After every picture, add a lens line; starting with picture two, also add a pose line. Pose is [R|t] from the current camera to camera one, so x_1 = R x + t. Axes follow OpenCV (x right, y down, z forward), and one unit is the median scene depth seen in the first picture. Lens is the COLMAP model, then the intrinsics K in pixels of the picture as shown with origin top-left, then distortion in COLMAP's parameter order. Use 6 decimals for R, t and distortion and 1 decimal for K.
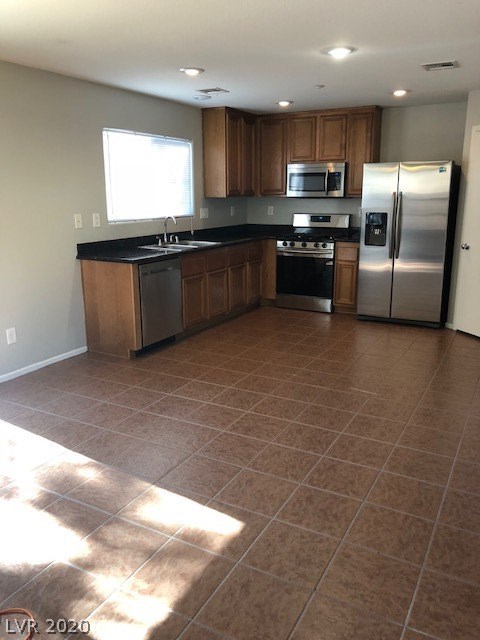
lens RADIAL K [[517.5, 0, 238.7], [0, 517.5, 318.4], [0, 0, 1]] dist [0.025611, -0.005790]
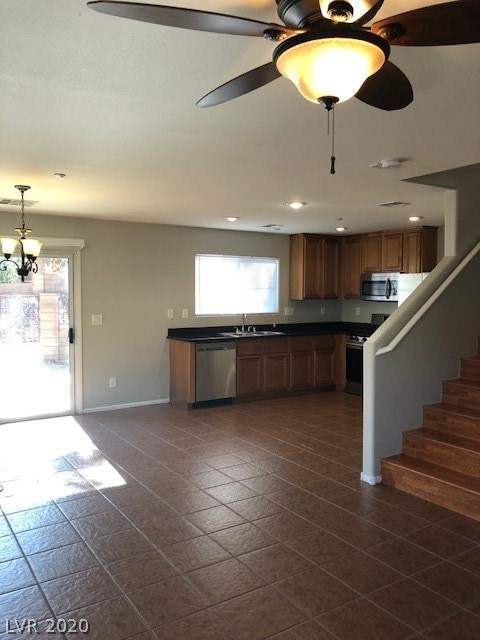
lens RADIAL K [[517.5, 0, 239.9], [0, 517.5, 318.7], [0, 0, 1]] dist [0.025611, -0.005790]
pose [[0.881767, 0.030443, -0.470702, 0.476695], [-0.118203, 0.980335, -0.158025, 0.034844], [0.456635, 0.194979, 0.868025, -0.182566]]
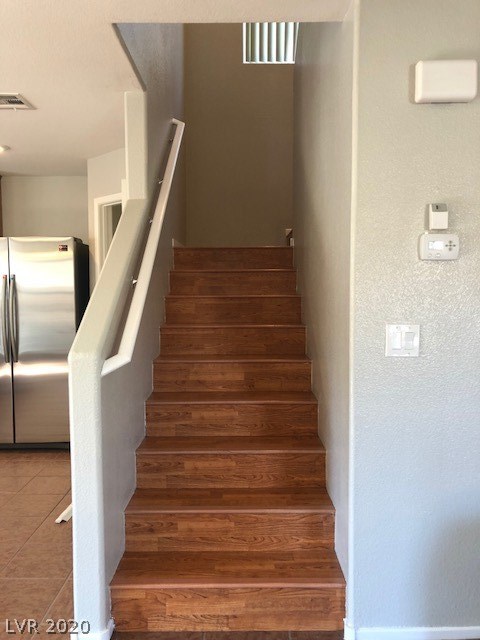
lens RADIAL K [[517.5, 0, 240.3], [0, 517.5, 319.2], [0, 0, 1]] dist [0.025611, -0.005790]
pose [[0.878353, -0.024018, 0.477409, 0.226165], [0.109307, 0.982366, -0.151685, -0.026305], [-0.465347, 0.185417, 0.865490, 0.189501]]
